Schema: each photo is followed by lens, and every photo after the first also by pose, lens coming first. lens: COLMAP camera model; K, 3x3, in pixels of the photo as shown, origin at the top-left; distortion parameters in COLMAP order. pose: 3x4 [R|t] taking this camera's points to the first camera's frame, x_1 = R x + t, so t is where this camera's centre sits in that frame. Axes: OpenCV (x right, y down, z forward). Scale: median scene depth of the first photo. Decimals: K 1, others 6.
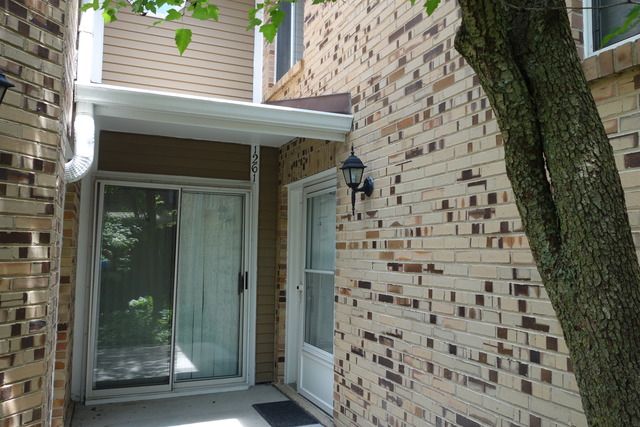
lens RADIAL K [[507.0, 0, 319.4], [0, 507.0, 212.1], [0, 0, 1]] dist [0.011568, -0.003376]
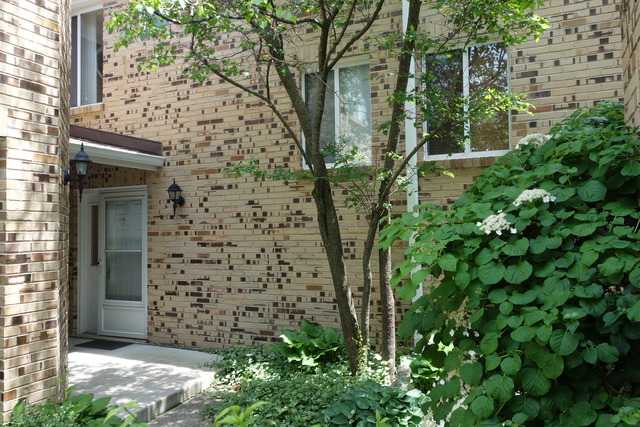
lens RADIAL K [[507.0, 0, 320.4], [0, 507.0, 213.4], [0, 0, 1]] dist [0.011568, -0.003376]
pose [[0.743500, -0.003796, 0.668725, -0.826328], [-0.027840, 0.998941, 0.036623, -0.095847], [-0.668156, -0.045847, 0.742607, -0.745424]]
